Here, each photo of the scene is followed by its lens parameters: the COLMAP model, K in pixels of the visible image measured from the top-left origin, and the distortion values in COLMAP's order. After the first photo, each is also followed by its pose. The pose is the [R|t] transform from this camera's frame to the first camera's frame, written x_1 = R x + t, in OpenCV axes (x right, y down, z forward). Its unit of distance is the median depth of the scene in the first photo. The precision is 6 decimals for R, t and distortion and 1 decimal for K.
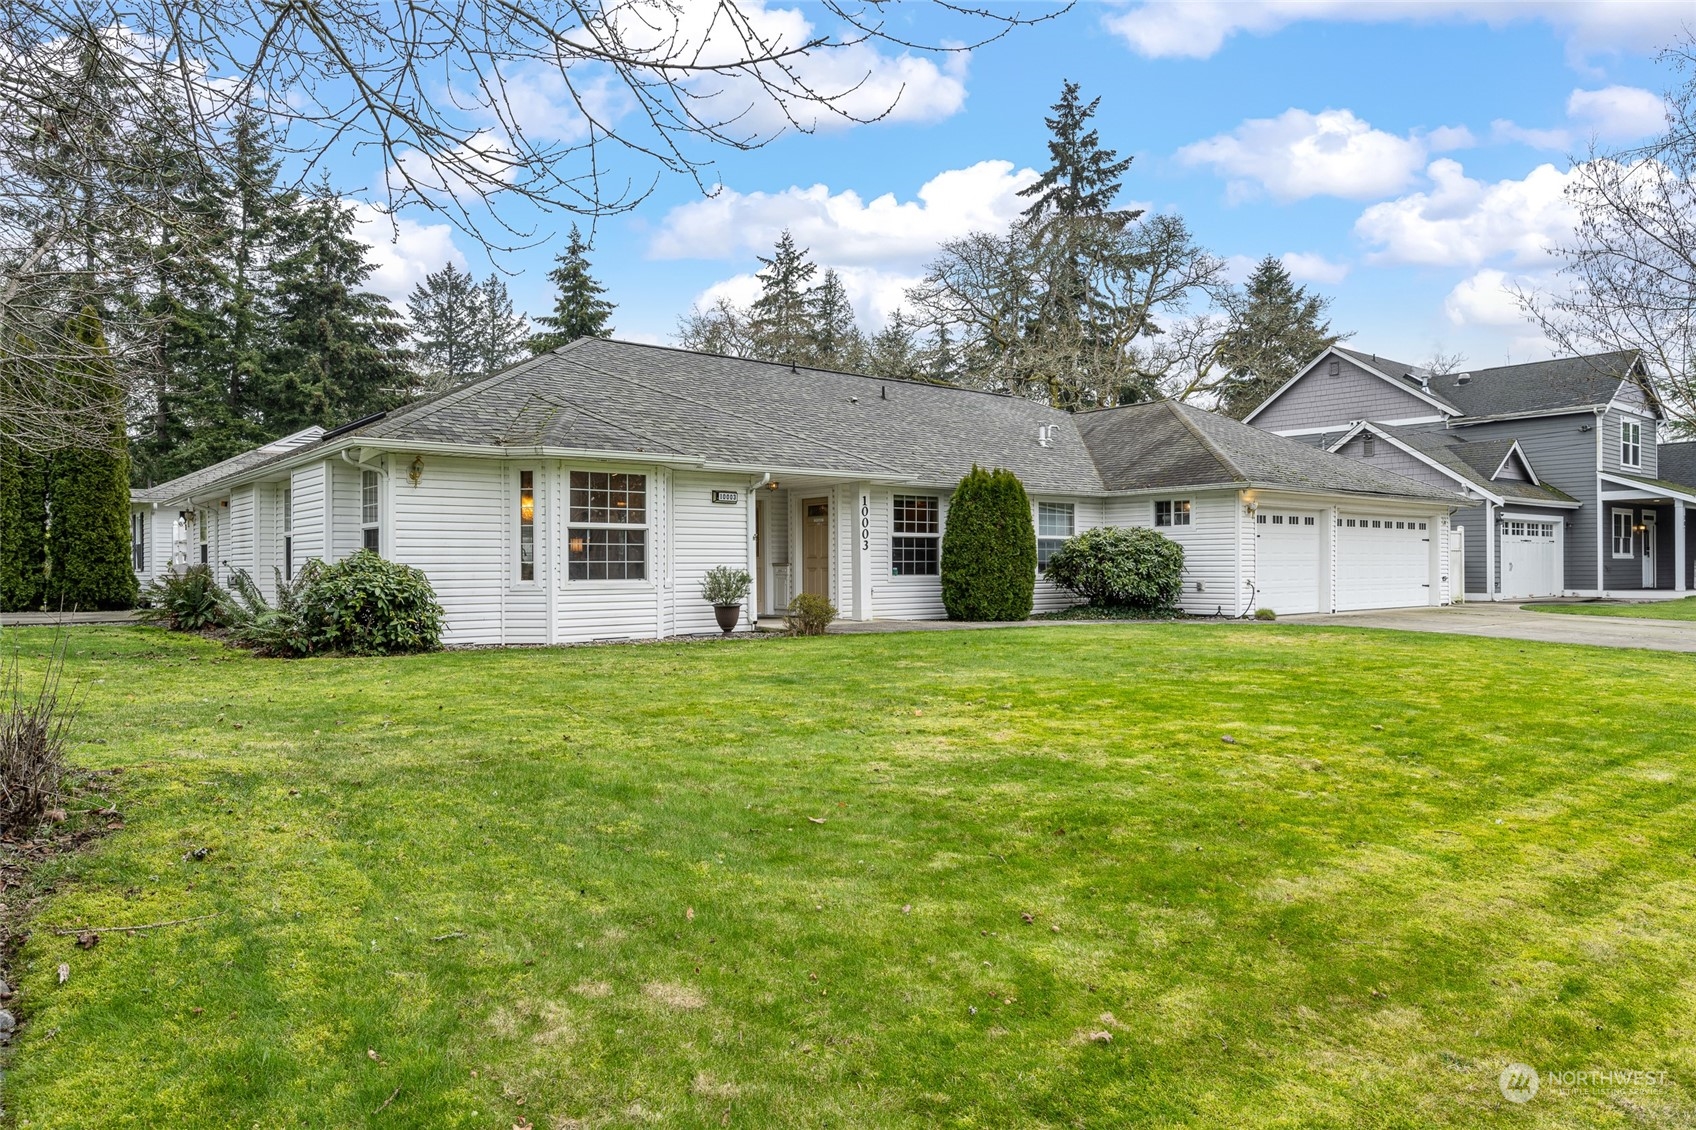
lens RADIAL K [[1119.6, 0, 848.0], [0, 1119.6, 565.0], [0, 0, 1]] dist [0.004485, 0.001110]
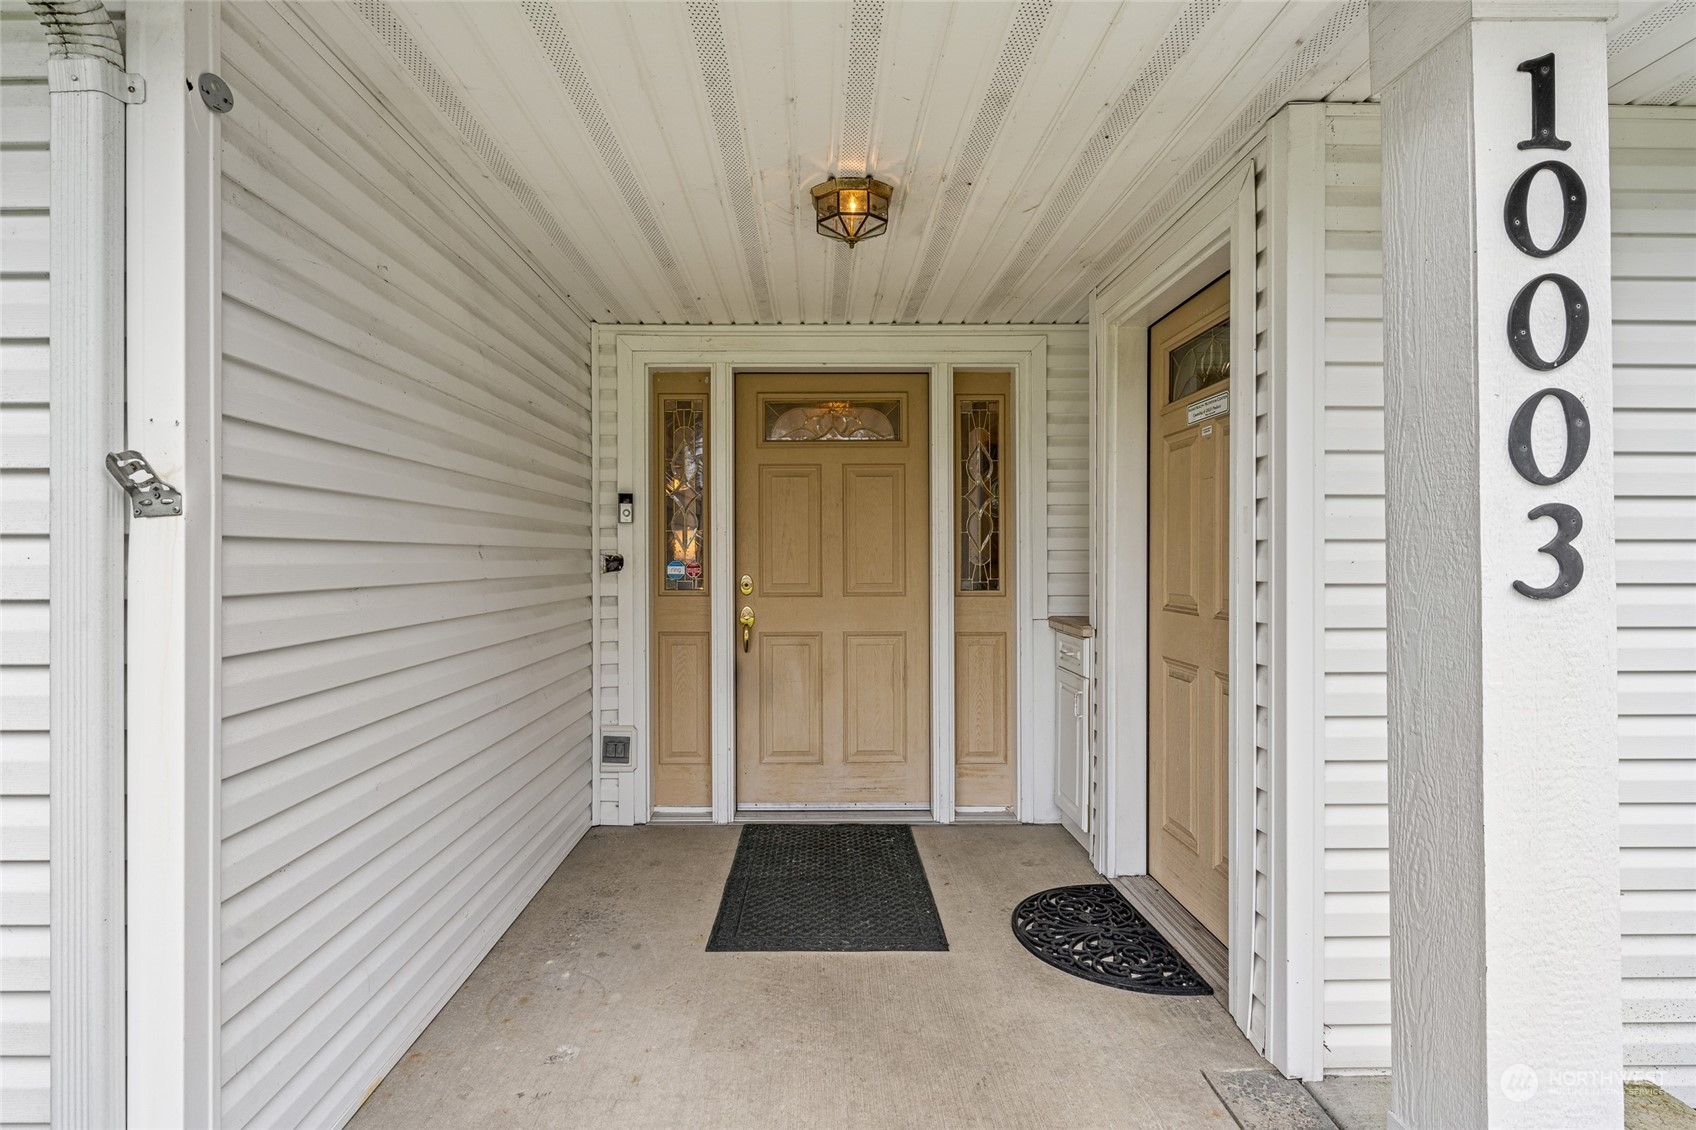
lens RADIAL K [[839.4, 0, 848.0], [0, 839.4, 565.0], [0, 0, 1]] dist [-0.000451, -0.000053]
pose [[0.795709, 0.011510, -0.605570, 0.009757], [-0.004714, 0.999907, 0.012812, -0.014717], [0.605661, -0.007340, 0.795689, 0.775631]]
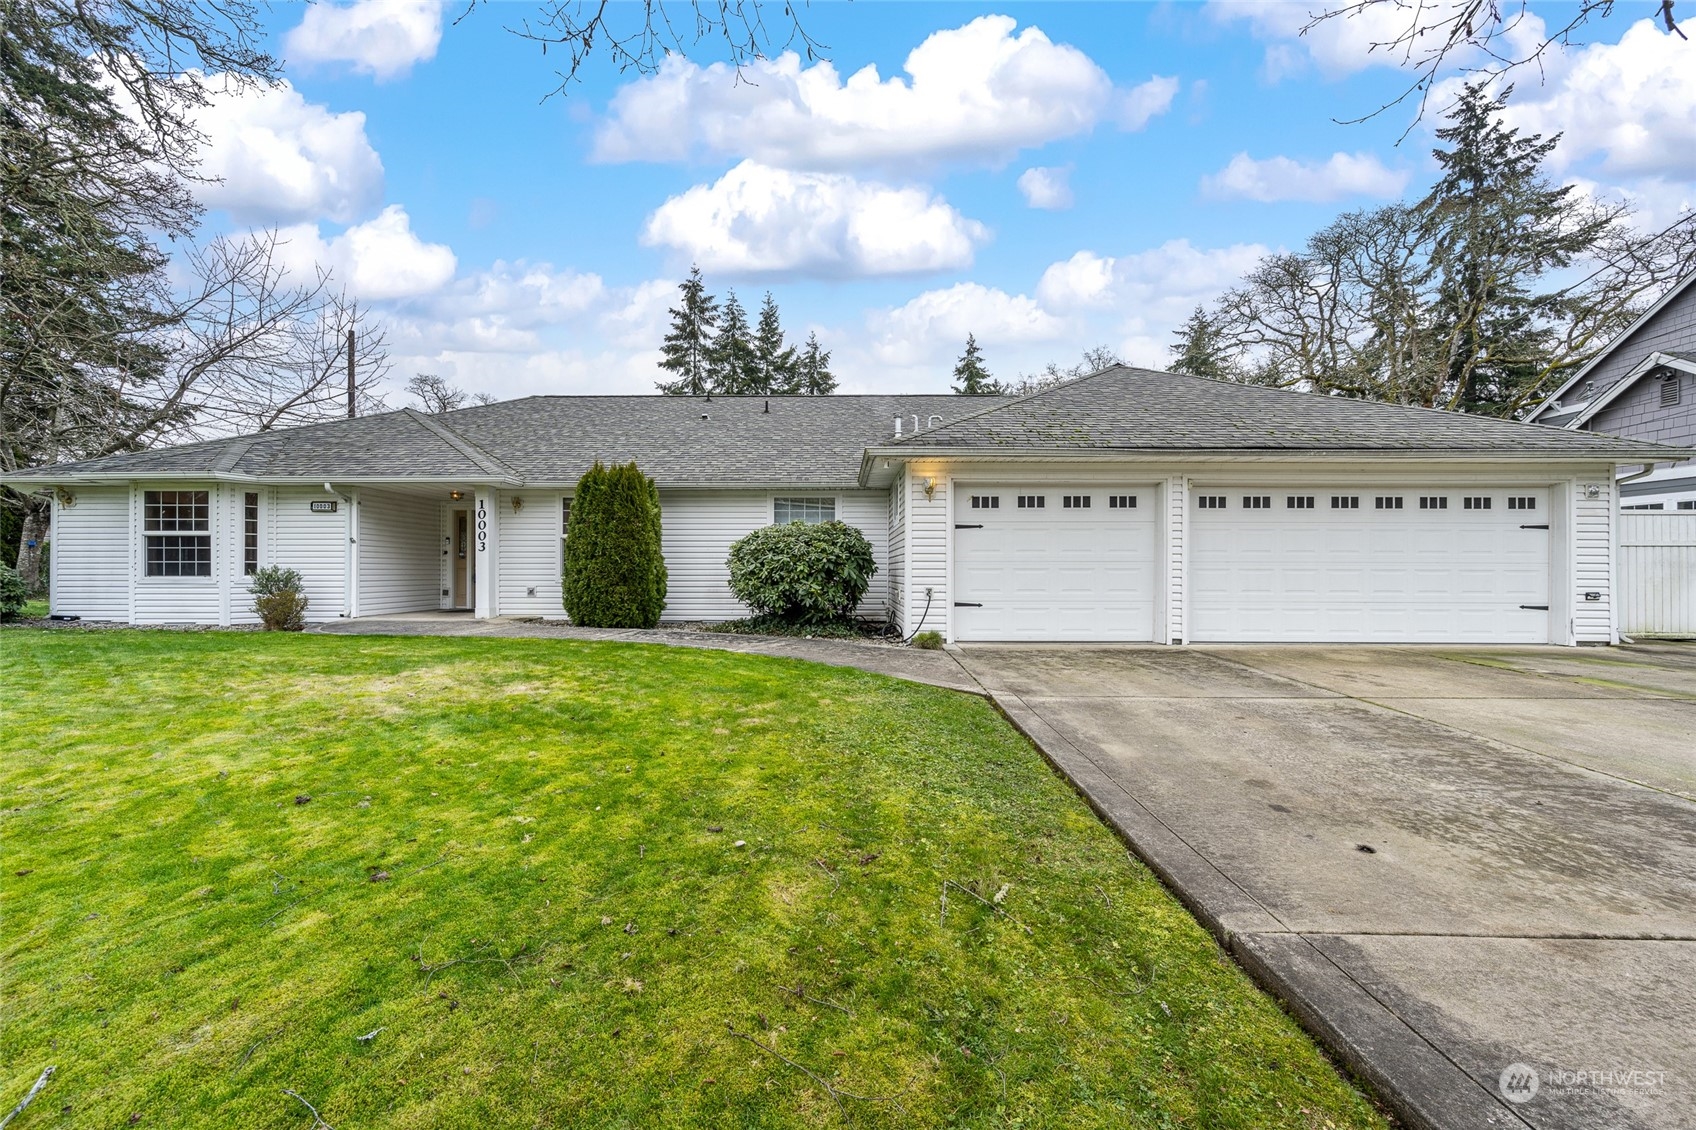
lens RADIAL K [[675.2, 0, 825.5], [0, 675.2, 570.9], [0, 0, 1]] dist [-0.001127, -0.000172]
pose [[0.757092, 0.008061, -0.653258, 0.579552], [-0.004304, 0.999964, 0.007351, -0.000954], [0.653294, -0.002753, 0.757099, 0.628833]]
